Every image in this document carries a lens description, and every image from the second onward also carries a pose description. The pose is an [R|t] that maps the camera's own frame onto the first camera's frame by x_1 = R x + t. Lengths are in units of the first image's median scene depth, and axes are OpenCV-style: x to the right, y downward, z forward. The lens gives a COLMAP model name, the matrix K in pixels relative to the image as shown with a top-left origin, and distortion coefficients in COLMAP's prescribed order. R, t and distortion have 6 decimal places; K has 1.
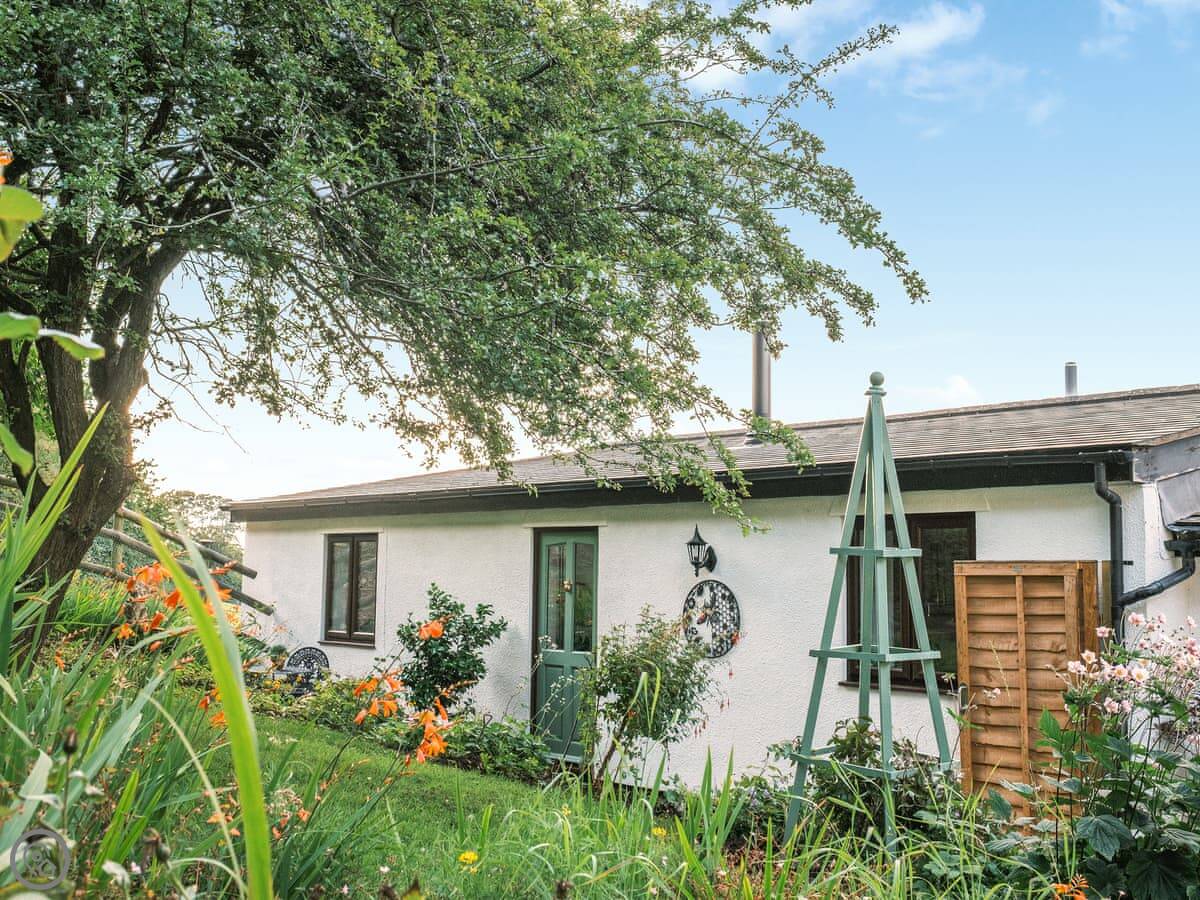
lens RADIAL K [[1514.5, 0, 600.0], [0, 1514.5, 450.0], [0, 0, 1]] dist [-0.008088, -0.011107]
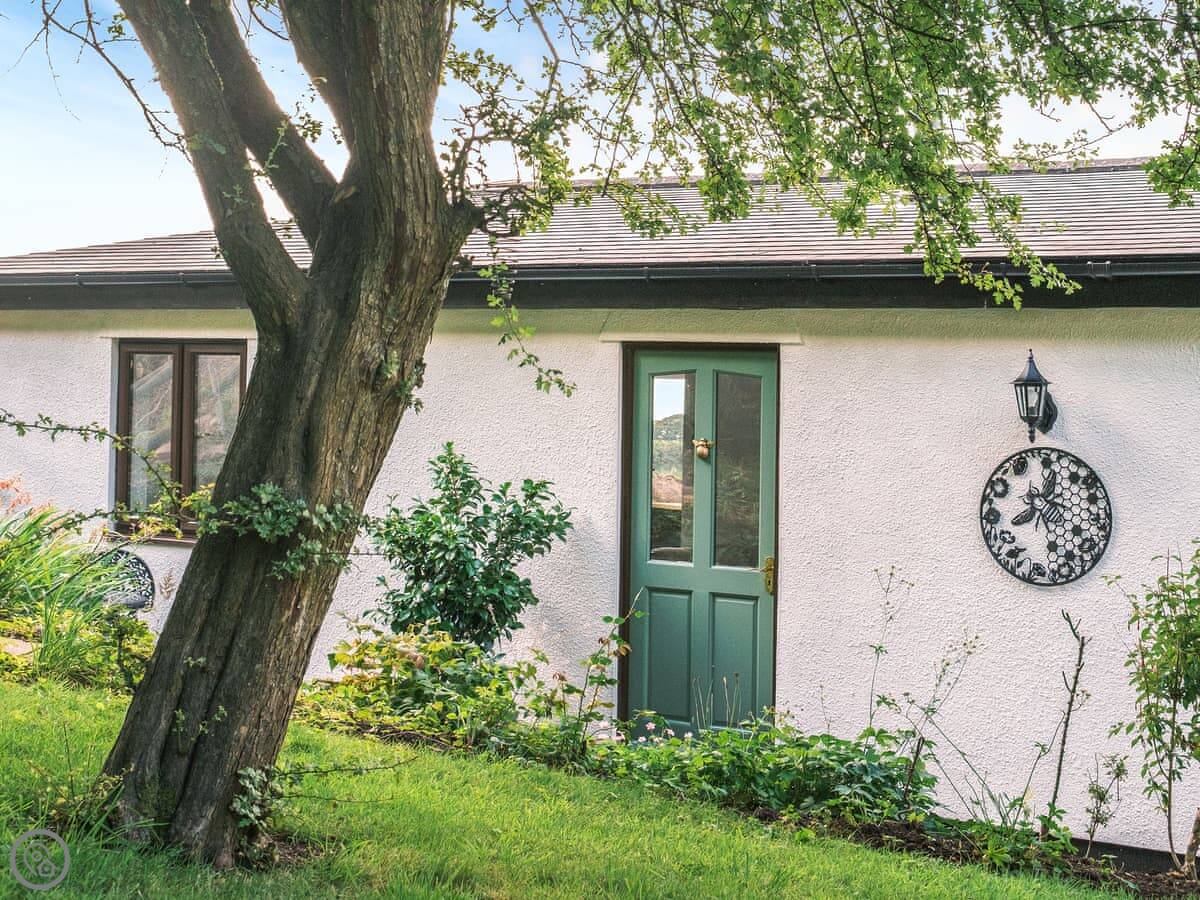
lens RADIAL K [[1514.5, 0, 600.0], [0, 1514.5, 450.0], [0, 0, 1]] dist [-0.008088, -0.011107]
pose [[0.916381, 0.004680, 0.400279, -0.302584], [-0.053288, 0.992458, 0.110393, 0.033480], [-0.396744, -0.122492, 0.909720, 0.553612]]
